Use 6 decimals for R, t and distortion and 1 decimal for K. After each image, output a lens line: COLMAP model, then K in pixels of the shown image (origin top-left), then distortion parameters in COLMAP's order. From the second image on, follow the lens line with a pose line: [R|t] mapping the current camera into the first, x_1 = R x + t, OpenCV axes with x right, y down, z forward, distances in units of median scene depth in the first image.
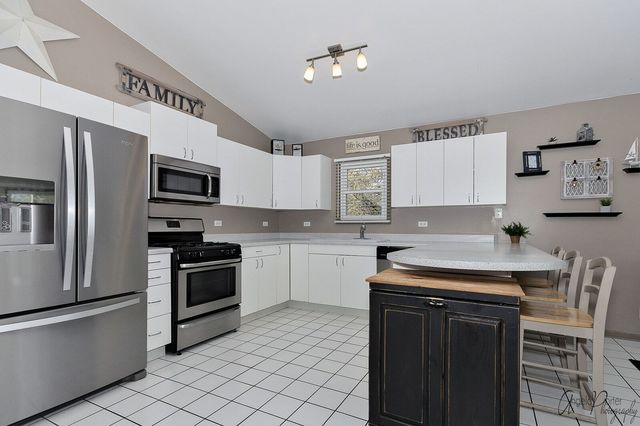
lens RADIAL K [[282.9, 0, 320.9], [0, 282.9, 224.7], [0, 0, 1]] dist [0.015295, 0.000174]
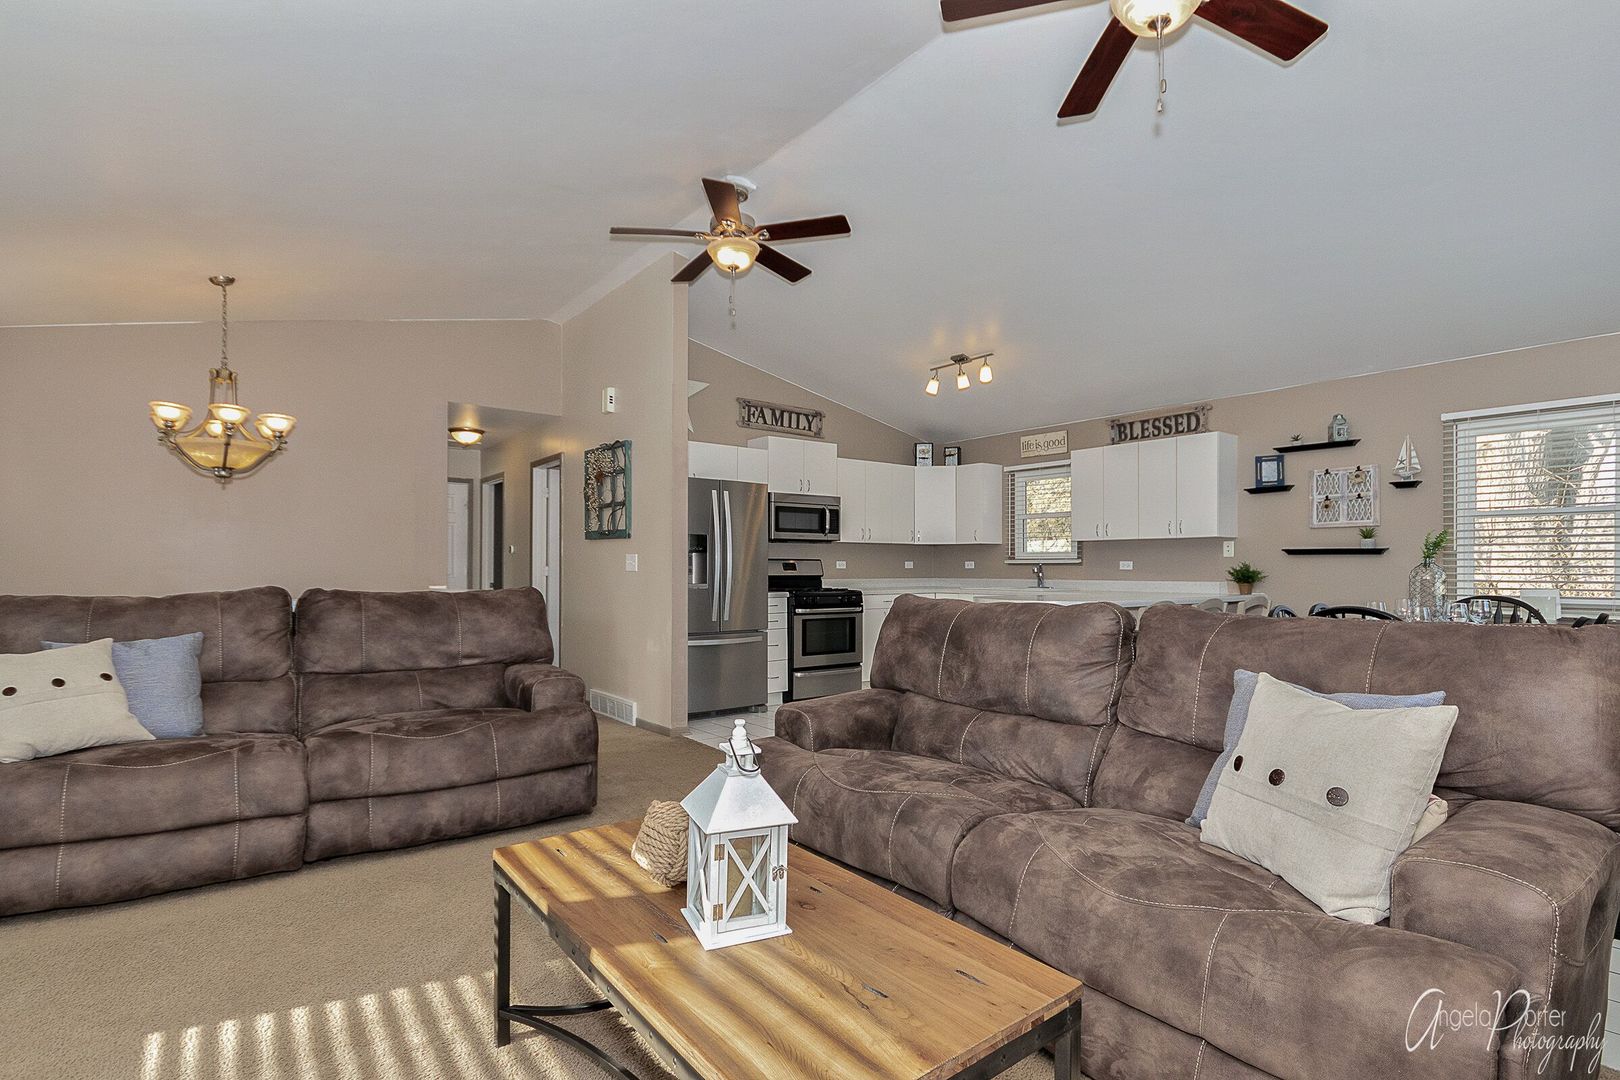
lens RADIAL K [[772.8, 0, 810.0], [0, 772.8, 540.0], [0, 0, 1]] dist [0.000000, -0.000016]
pose [[0.897579, -0.016955, -0.440527, 0.574739], [0.004820, 0.999578, -0.028650, -0.015360], [0.440827, 0.023592, 0.897282, -1.086649]]
